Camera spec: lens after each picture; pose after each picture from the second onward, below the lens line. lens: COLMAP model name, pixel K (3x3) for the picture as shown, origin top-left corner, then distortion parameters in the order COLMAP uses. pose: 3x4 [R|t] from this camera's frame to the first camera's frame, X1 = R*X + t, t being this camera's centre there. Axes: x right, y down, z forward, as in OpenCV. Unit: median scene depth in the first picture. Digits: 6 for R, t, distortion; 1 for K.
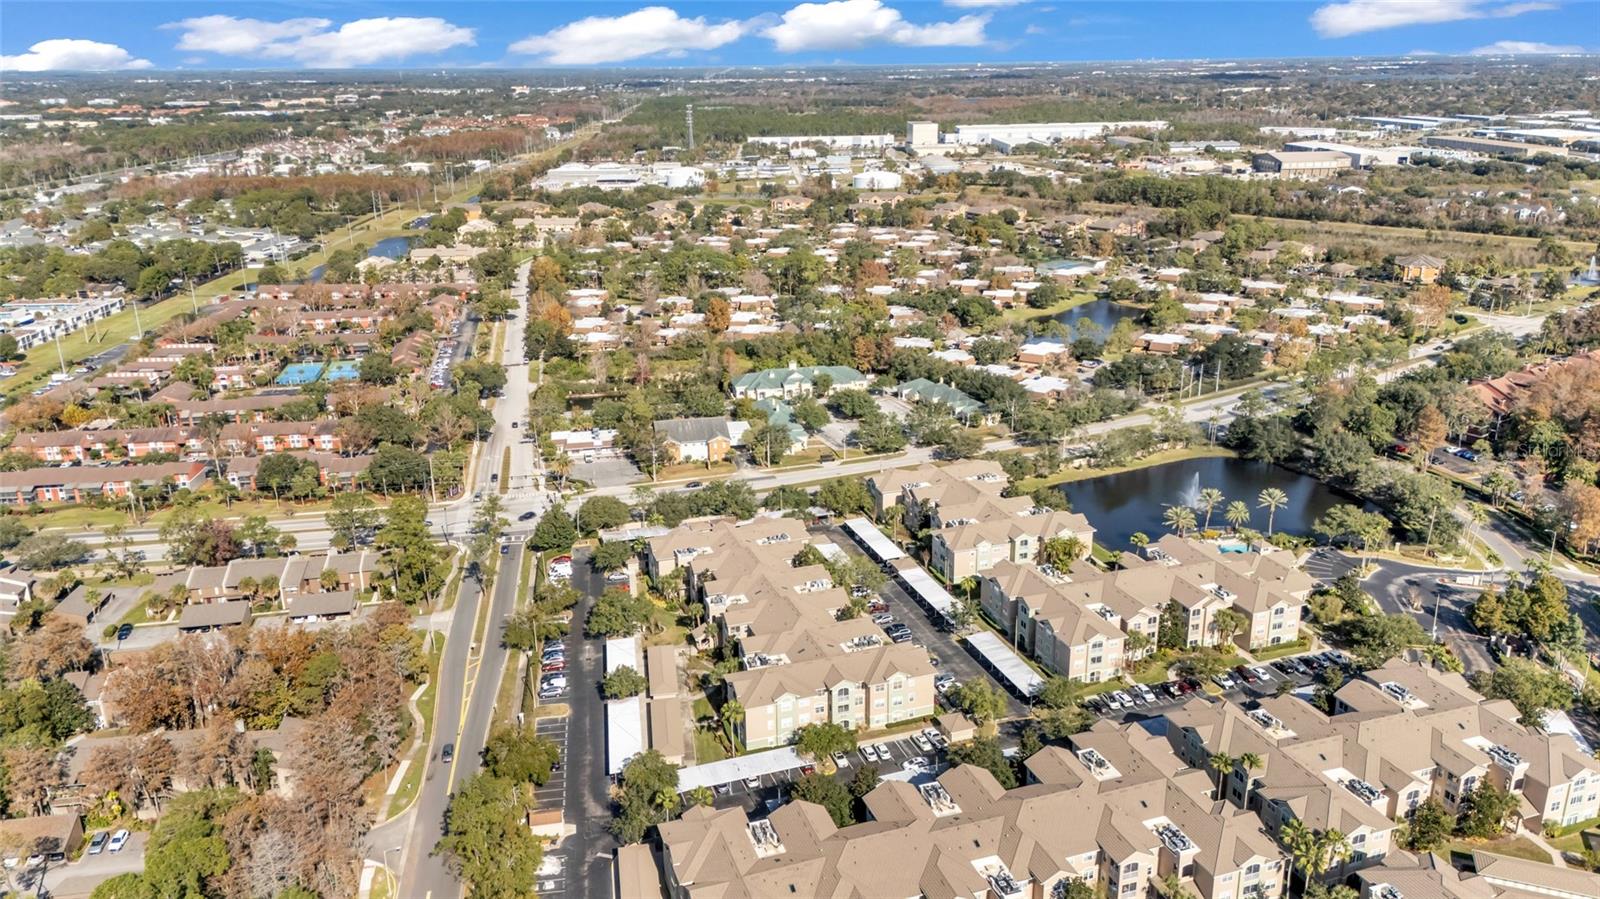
lens RADIAL K [[1183.2, 0, 796.4], [0, 1183.2, 451.5], [0, 0, 1]] dist [0.065805, -0.064267]
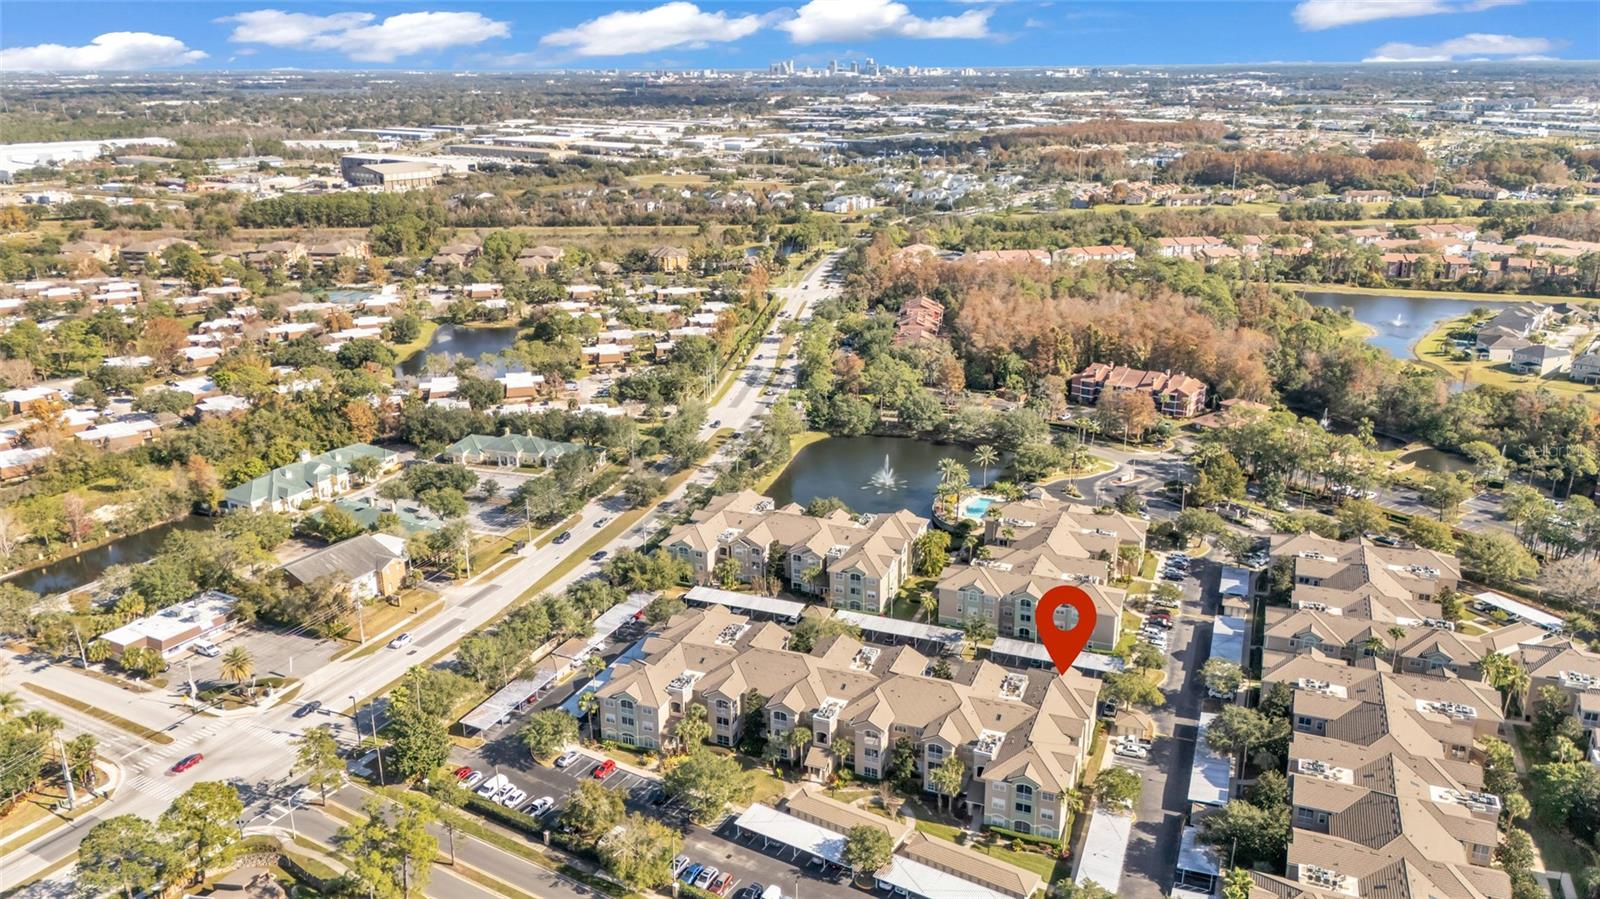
lens RADIAL K [[1183.2, 0, 798.1], [0, 1183.2, 447.7], [0, 0, 1]] dist [0.065805, -0.064267]
pose [[0.655402, -0.224277, 0.721213, -0.219056], [0.234452, 0.968136, 0.088004, -0.044732], [-0.717969, 0.111412, 0.687101, 0.149580]]
